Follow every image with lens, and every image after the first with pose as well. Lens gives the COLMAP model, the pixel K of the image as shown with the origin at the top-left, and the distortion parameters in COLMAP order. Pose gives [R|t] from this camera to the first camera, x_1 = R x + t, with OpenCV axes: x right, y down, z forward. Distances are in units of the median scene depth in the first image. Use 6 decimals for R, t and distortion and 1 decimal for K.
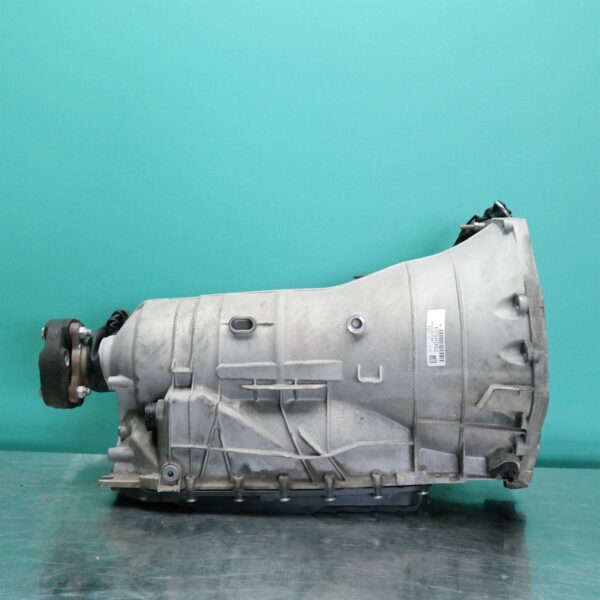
lens RADIAL K [[941.4, 0, 300.0], [0, 941.4, 300.0], [0, 0, 1]] dist [-0.033274, 0.060417]
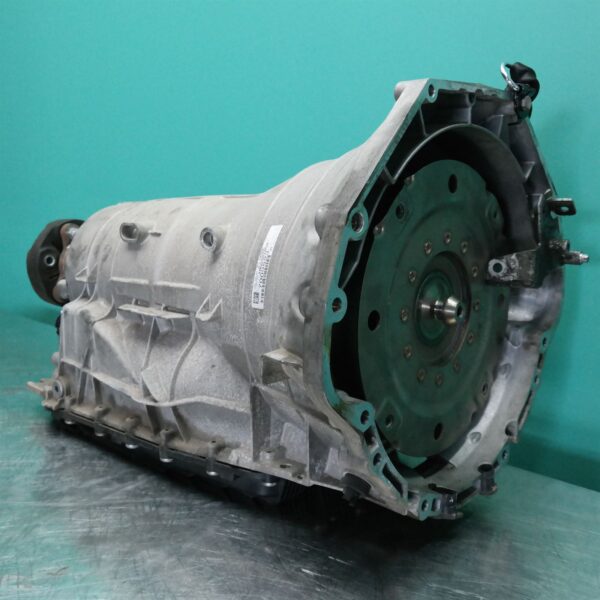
lens RADIAL K [[720.7, 0, 300.0], [0, 720.7, 300.0], [0, 0, 1]] dist [0.007750, -0.001294]
pose [[0.789785, 0.117792, -0.601968, 0.461307], [-0.060635, 0.991574, 0.114477, 0.003044], [0.610380, -0.053912, 0.790272, 0.587095]]
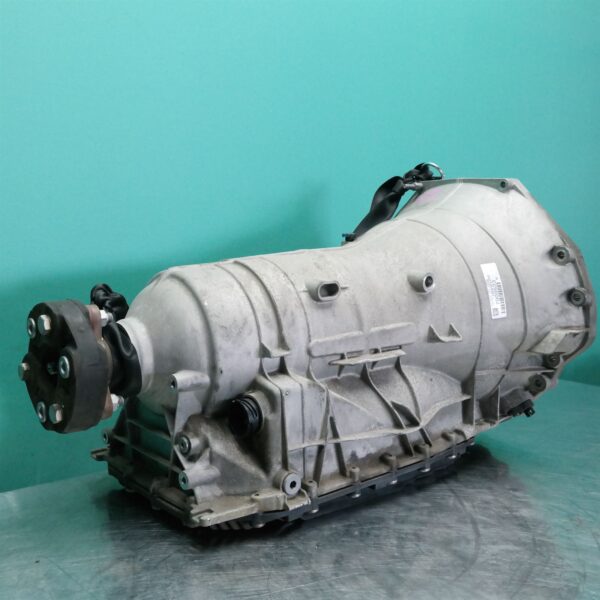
lens RADIAL K [[720.7, 0, 300.0], [0, 720.7, 300.0], [0, 0, 1]] dist [0.007750, -0.001294]
pose [[0.724253, -0.067569, 0.686216, -0.532063], [0.042857, 0.997674, 0.053005, -0.000623], [-0.688202, -0.008980, 0.725464, 0.555734]]
